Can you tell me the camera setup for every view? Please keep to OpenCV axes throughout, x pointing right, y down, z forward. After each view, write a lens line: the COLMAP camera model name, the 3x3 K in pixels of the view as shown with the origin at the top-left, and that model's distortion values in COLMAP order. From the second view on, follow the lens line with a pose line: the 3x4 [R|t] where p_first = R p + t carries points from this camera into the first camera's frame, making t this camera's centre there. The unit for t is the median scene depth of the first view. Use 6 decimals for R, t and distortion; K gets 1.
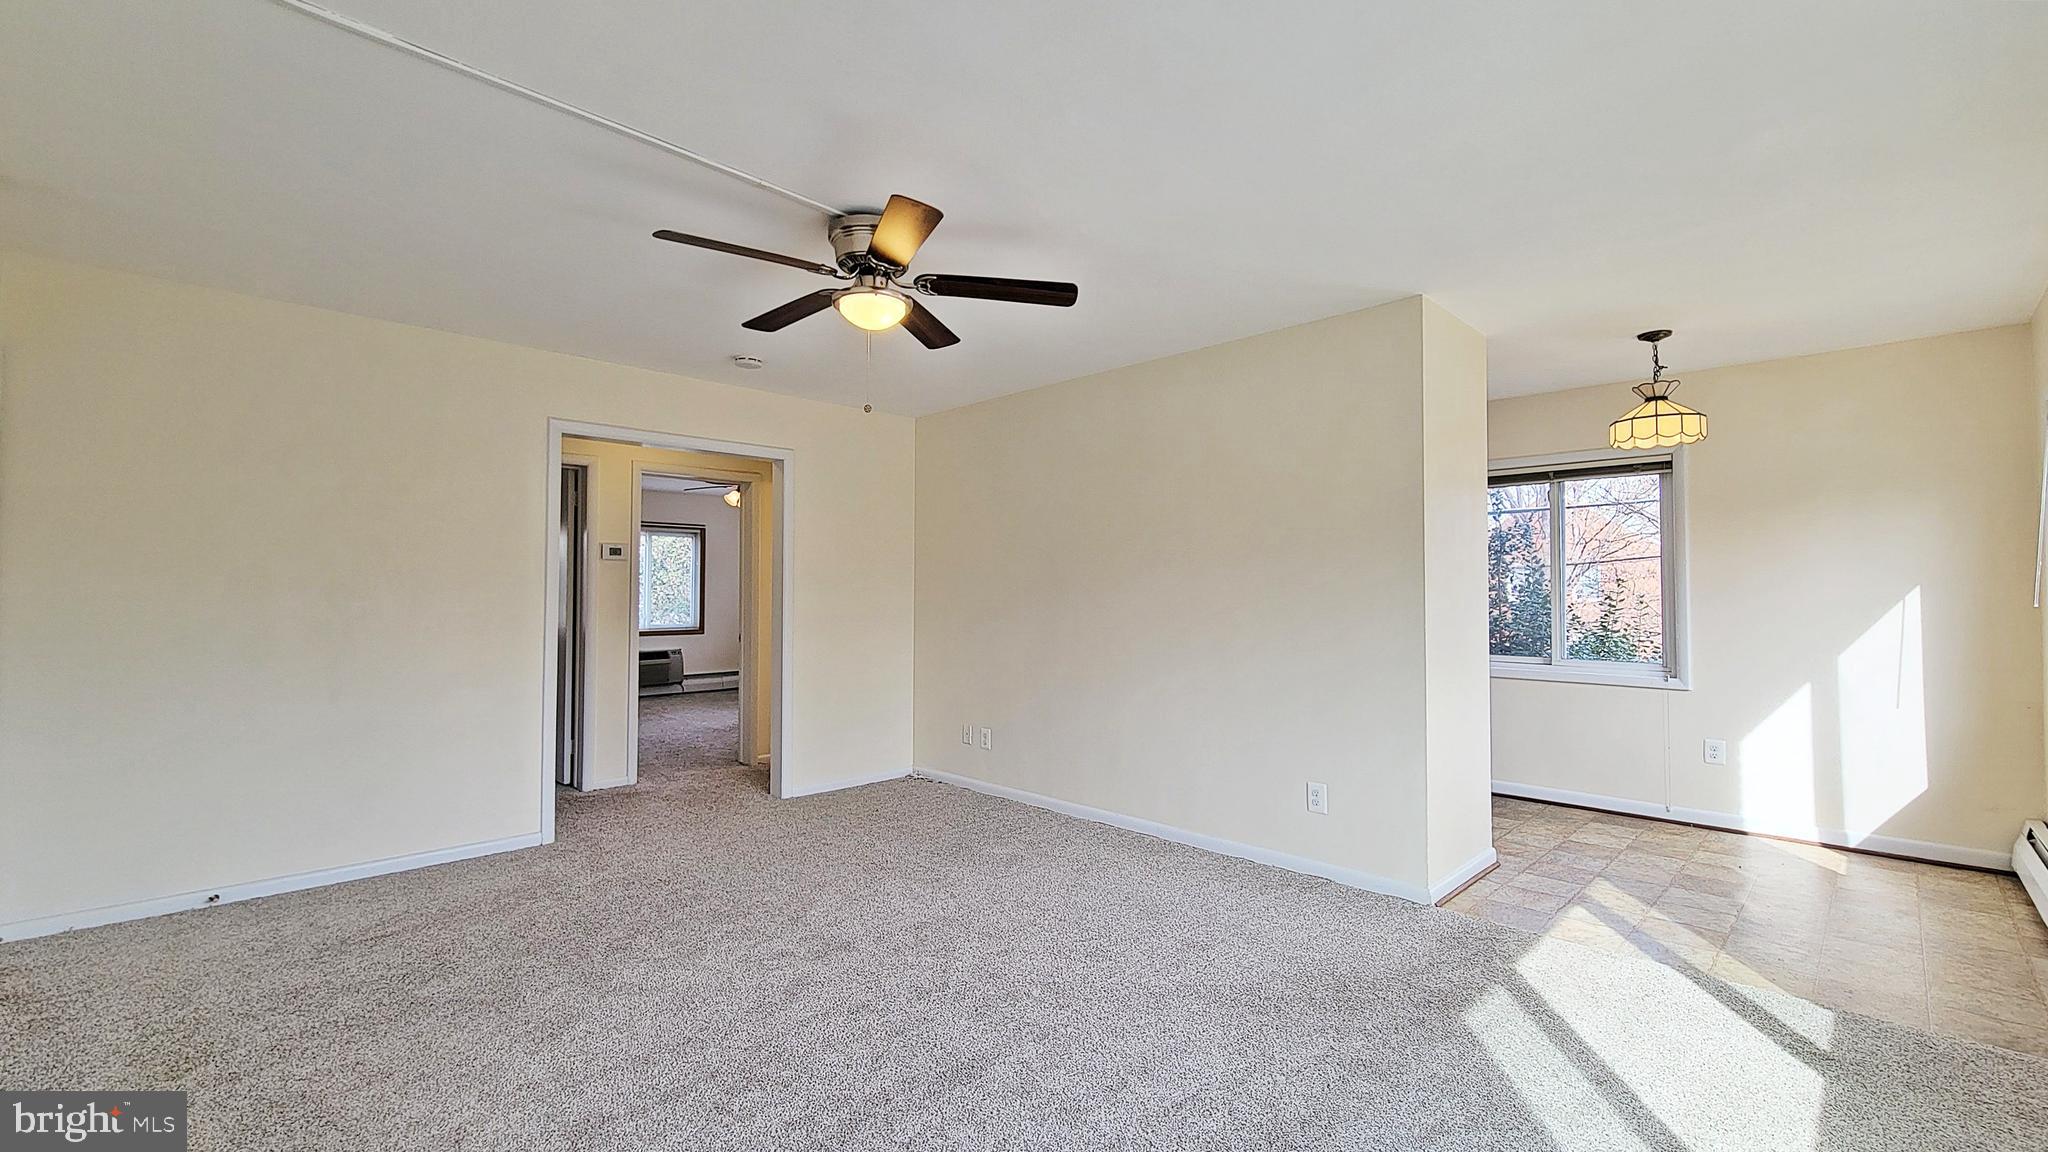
lens RADIAL K [[832.7, 0, 1034.0], [0, 832.7, 571.5], [0, 0, 1]] dist [-0.000343, -0.000114]
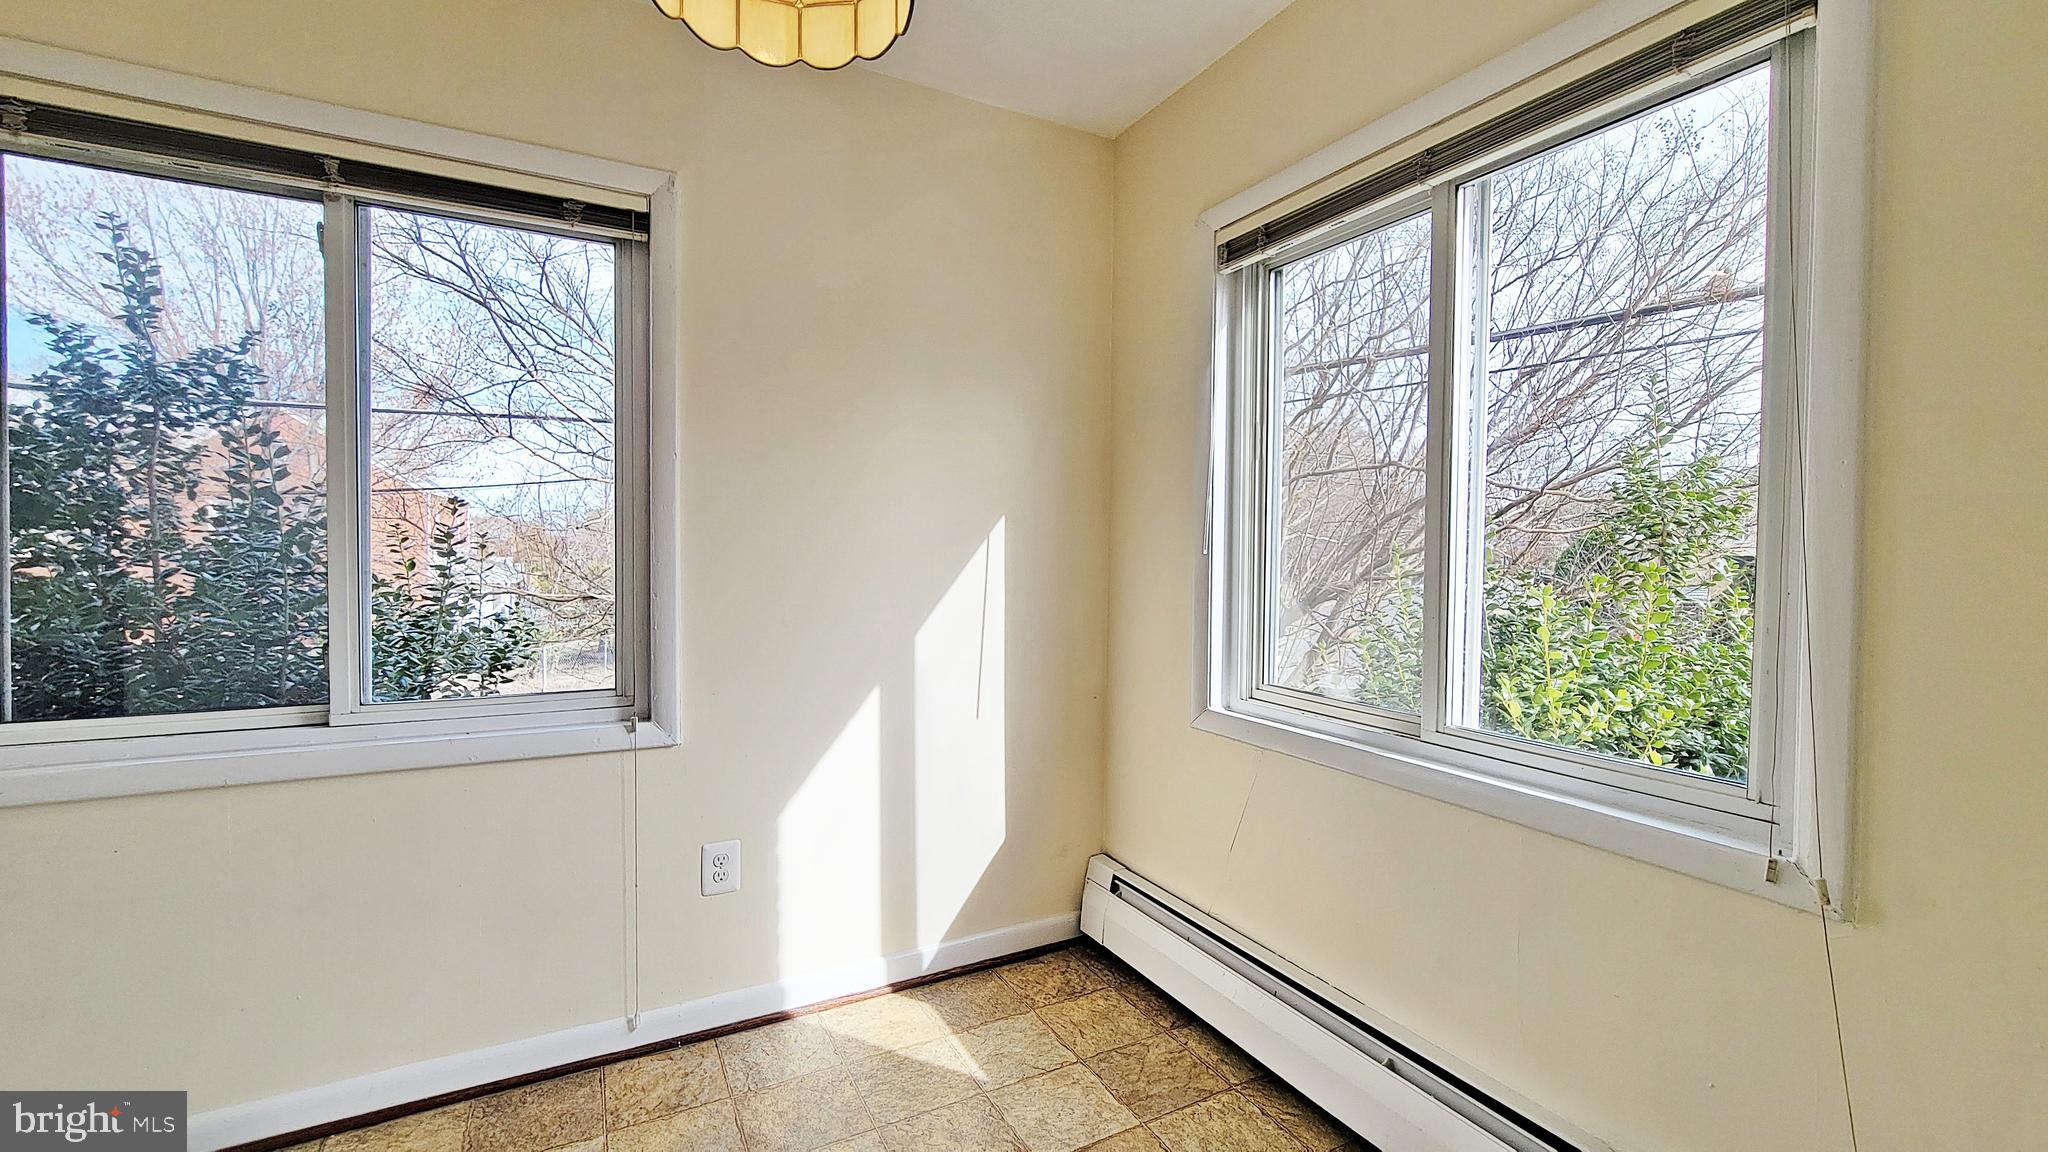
lens RADIAL K [[832.7, 0, 1036.8], [0, 832.7, 573.4], [0, 0, 1]] dist [-0.000343, -0.000114]
pose [[0.258610, -0.016573, 0.965840, 0.422366], [-0.031685, 0.999169, 0.025629, 0.038680], [-0.965462, -0.037231, 0.257870, 0.729553]]
